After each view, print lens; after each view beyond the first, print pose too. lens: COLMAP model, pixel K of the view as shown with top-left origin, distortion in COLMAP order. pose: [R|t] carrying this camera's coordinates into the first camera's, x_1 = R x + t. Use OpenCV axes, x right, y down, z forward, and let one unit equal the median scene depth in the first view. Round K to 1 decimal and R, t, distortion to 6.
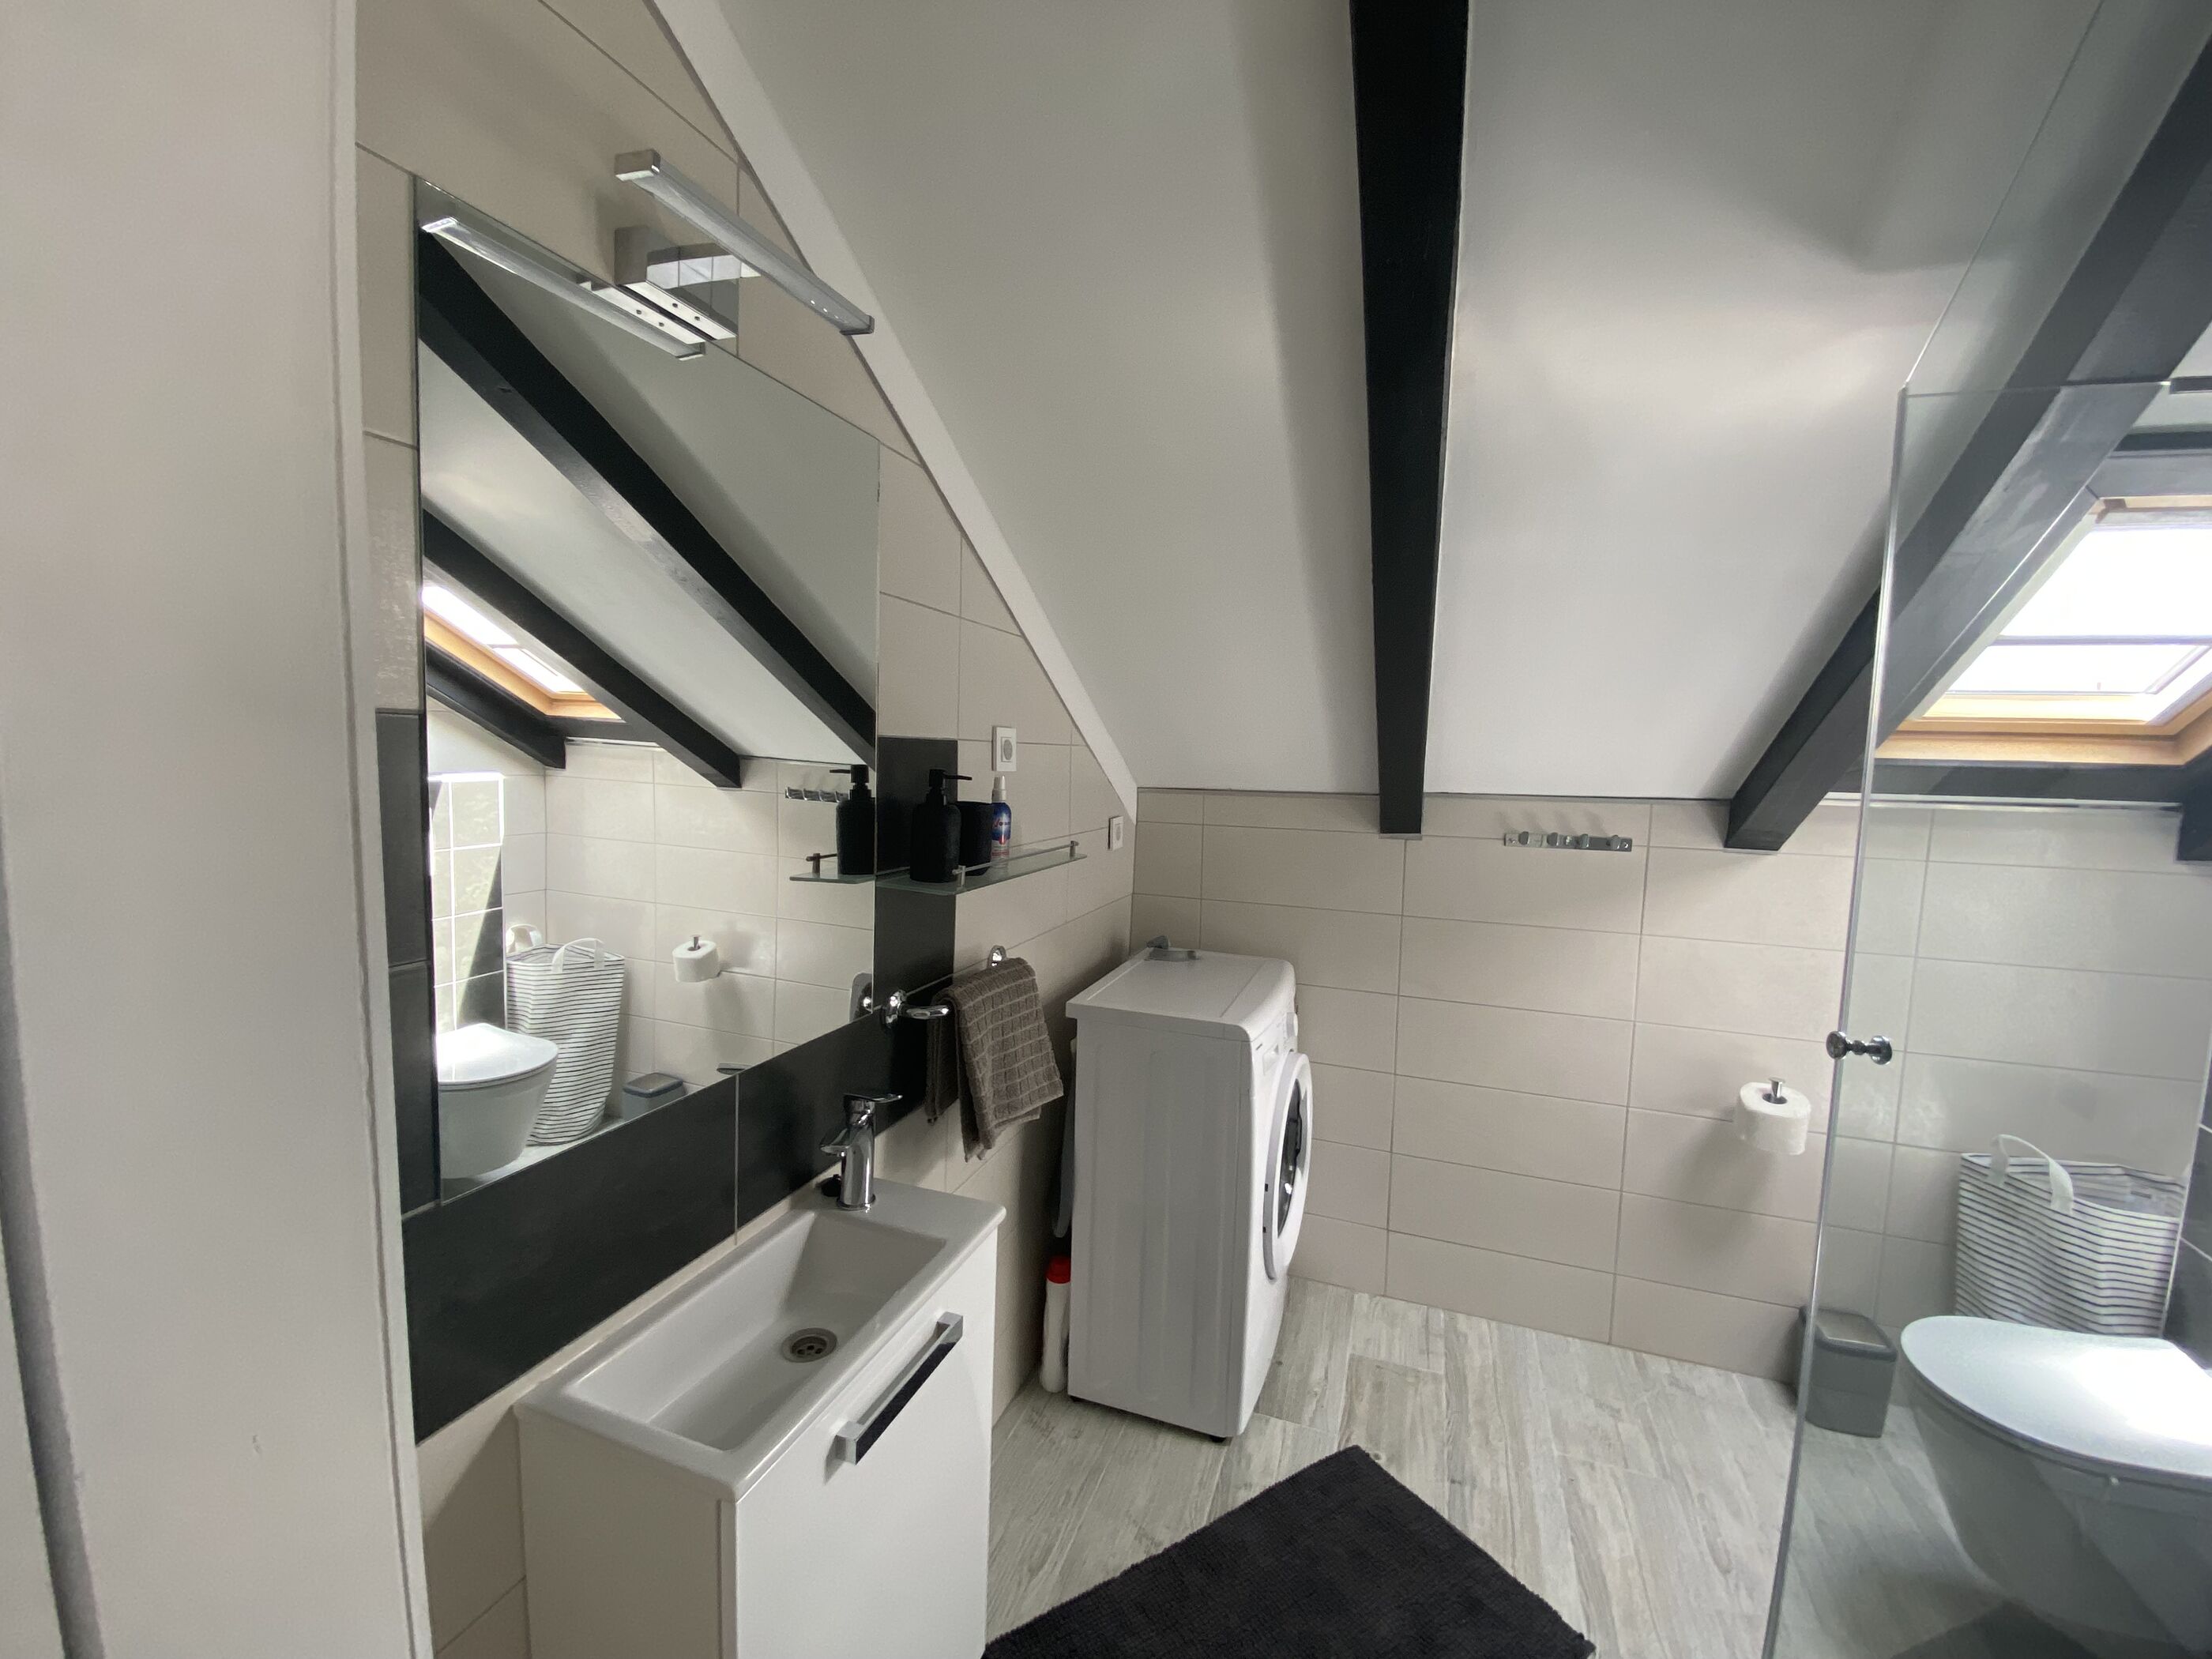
lens RADIAL K [[903.8, 0, 1123.9], [0, 903.8, 832.9], [0, 0, 1]] dist [0.002935, -0.013508]
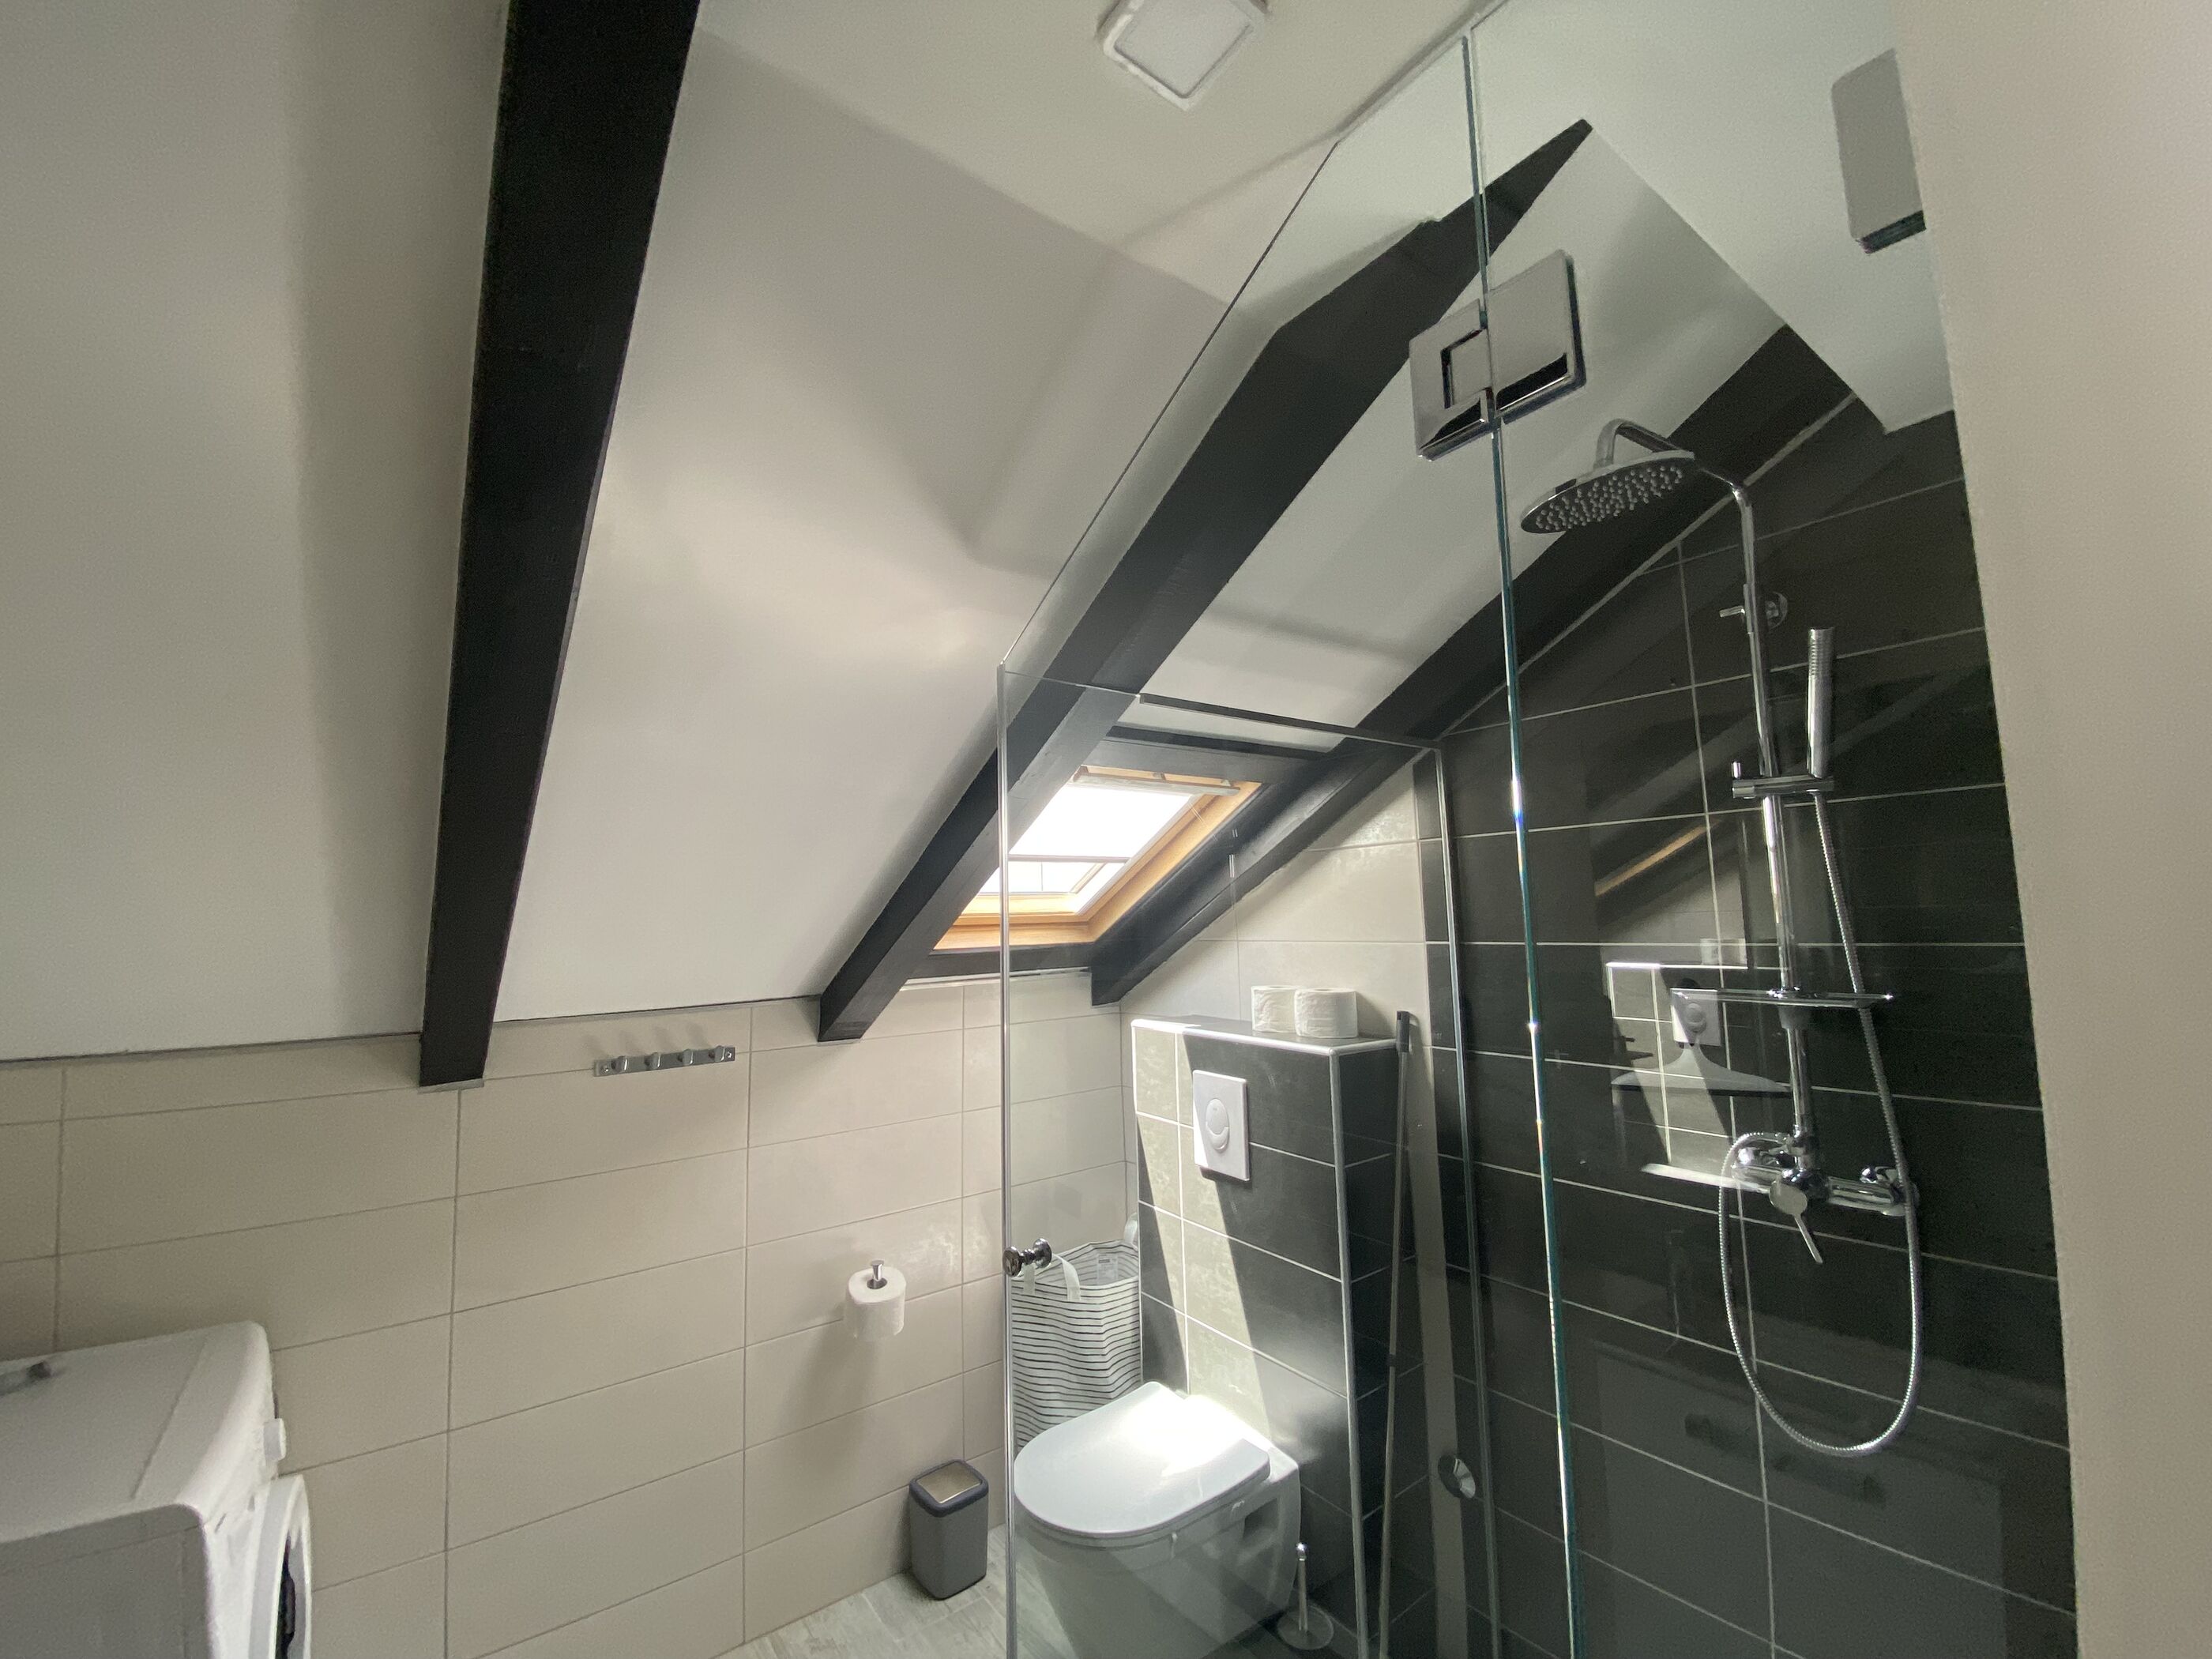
lens RADIAL K [[903.8, 0, 1123.9], [0, 903.8, 832.9], [0, 0, 1]] dist [0.002935, -0.013508]
pose [[0.553893, 0.054319, 0.830814, -0.013303], [0.105884, 0.985171, -0.135003, -0.046313], [-0.825827, 0.162747, 0.539928, 0.121842]]
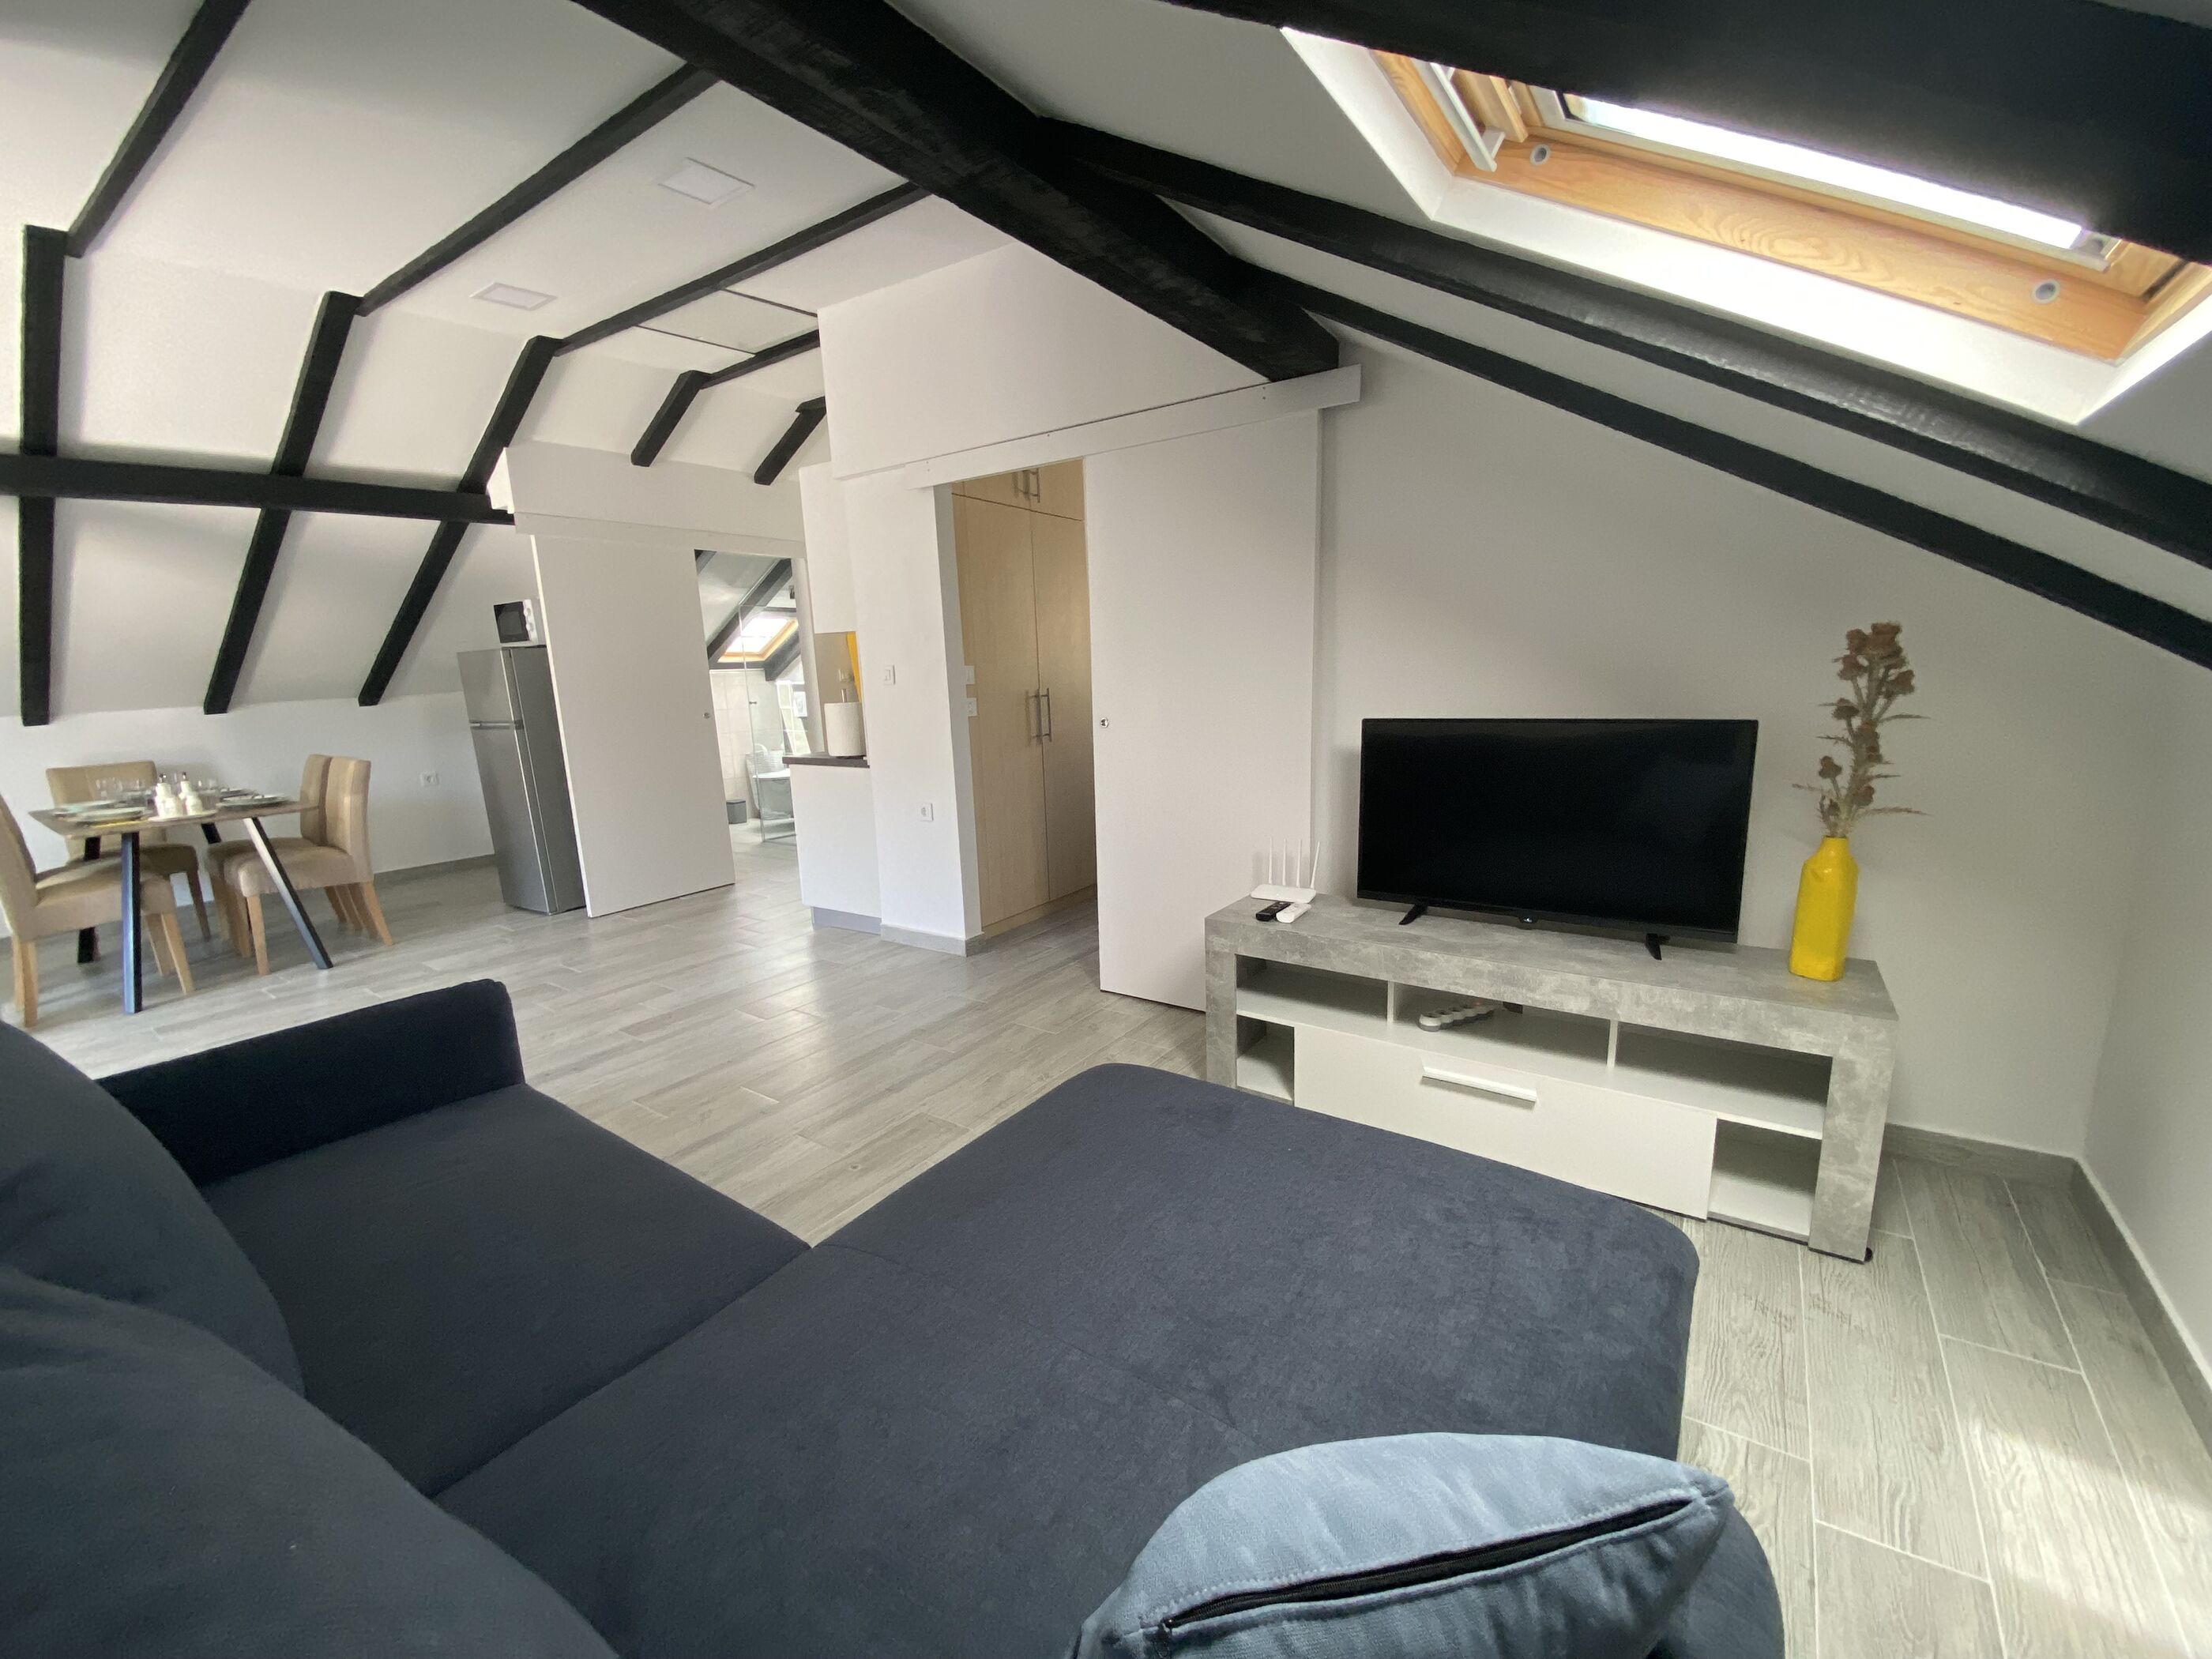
lens RADIAL K [[903.8, 0, 1123.9], [0, 903.8, 832.9], [0, 0, 1]] dist [0.002935, -0.013508]
pose [[0.253830, -0.210100, 0.944155, -4.444161], [0.119443, 0.975461, 0.184955, 0.253142], [-0.959846, 0.065826, 0.272697, -3.118421]]
